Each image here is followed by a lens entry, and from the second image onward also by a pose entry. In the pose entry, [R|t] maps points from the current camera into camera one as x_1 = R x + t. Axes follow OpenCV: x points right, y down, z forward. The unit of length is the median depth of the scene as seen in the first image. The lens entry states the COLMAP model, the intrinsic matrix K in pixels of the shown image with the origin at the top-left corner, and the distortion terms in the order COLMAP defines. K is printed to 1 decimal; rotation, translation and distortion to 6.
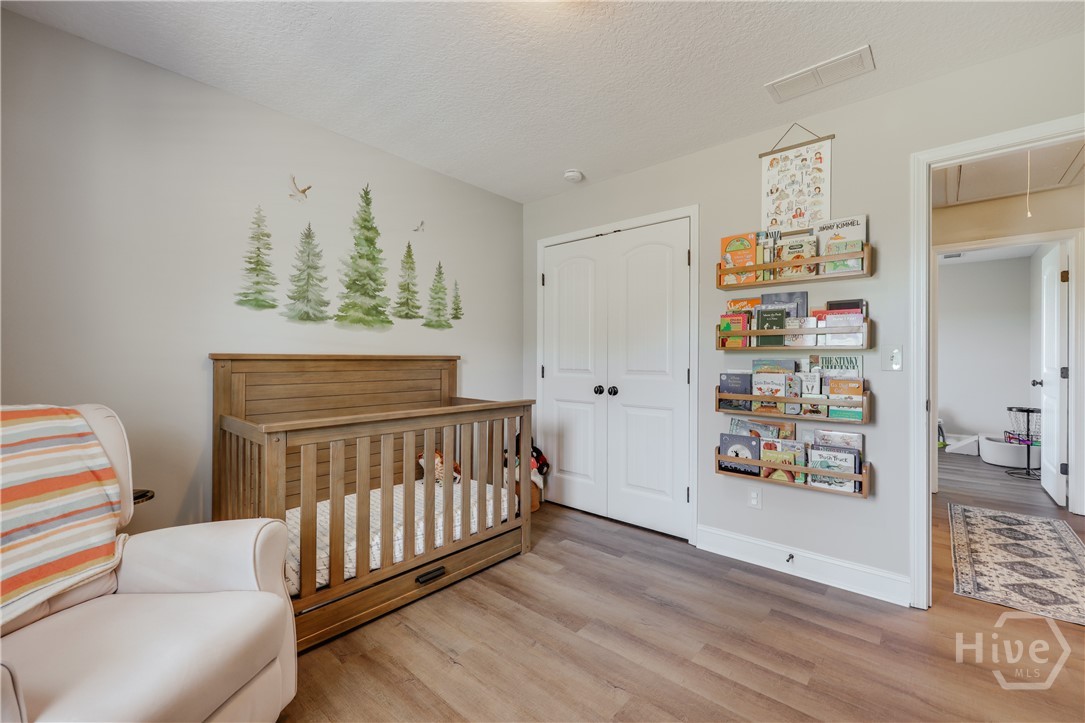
lens RADIAL K [[448.1, 0, 539.5], [0, 448.1, 361.0], [0, 0, 1]] dist [0.000576, 0.000383]
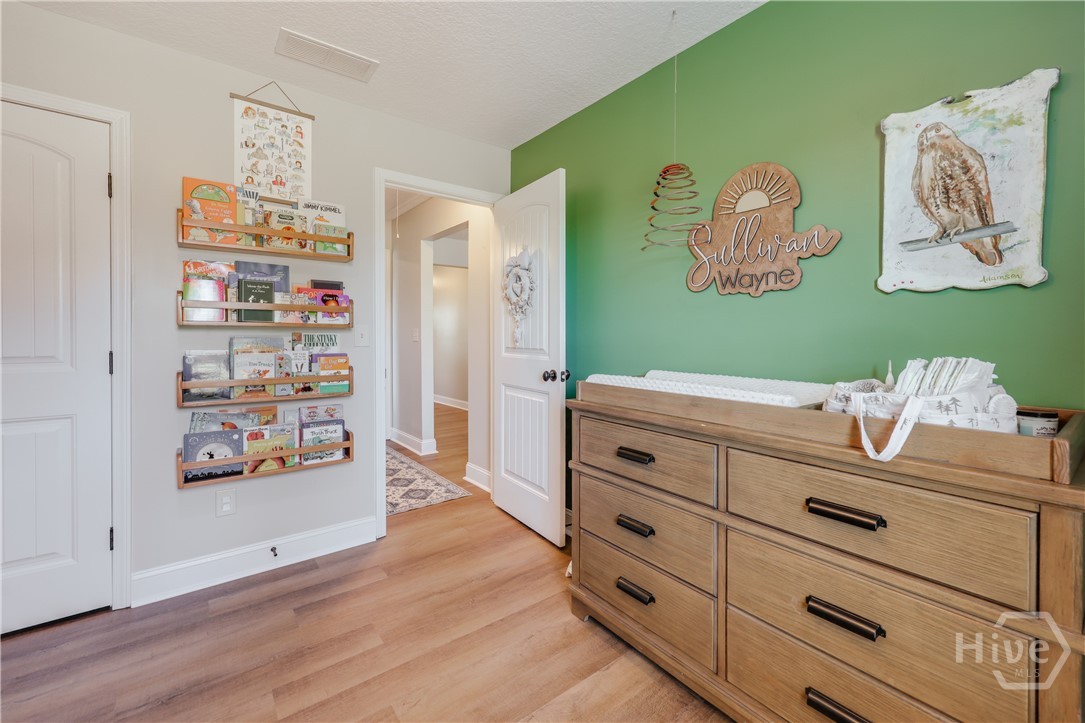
lens RADIAL K [[448.1, 0, 545.8], [0, 448.1, 342.4], [0, 0, 1]] dist [0.000576, 0.000383]
pose [[0.186915, -0.014921, 0.982263, -0.244393], [0.004737, 0.999887, 0.014287, -0.003070], [-0.982365, 0.001982, 0.186965, 0.280647]]
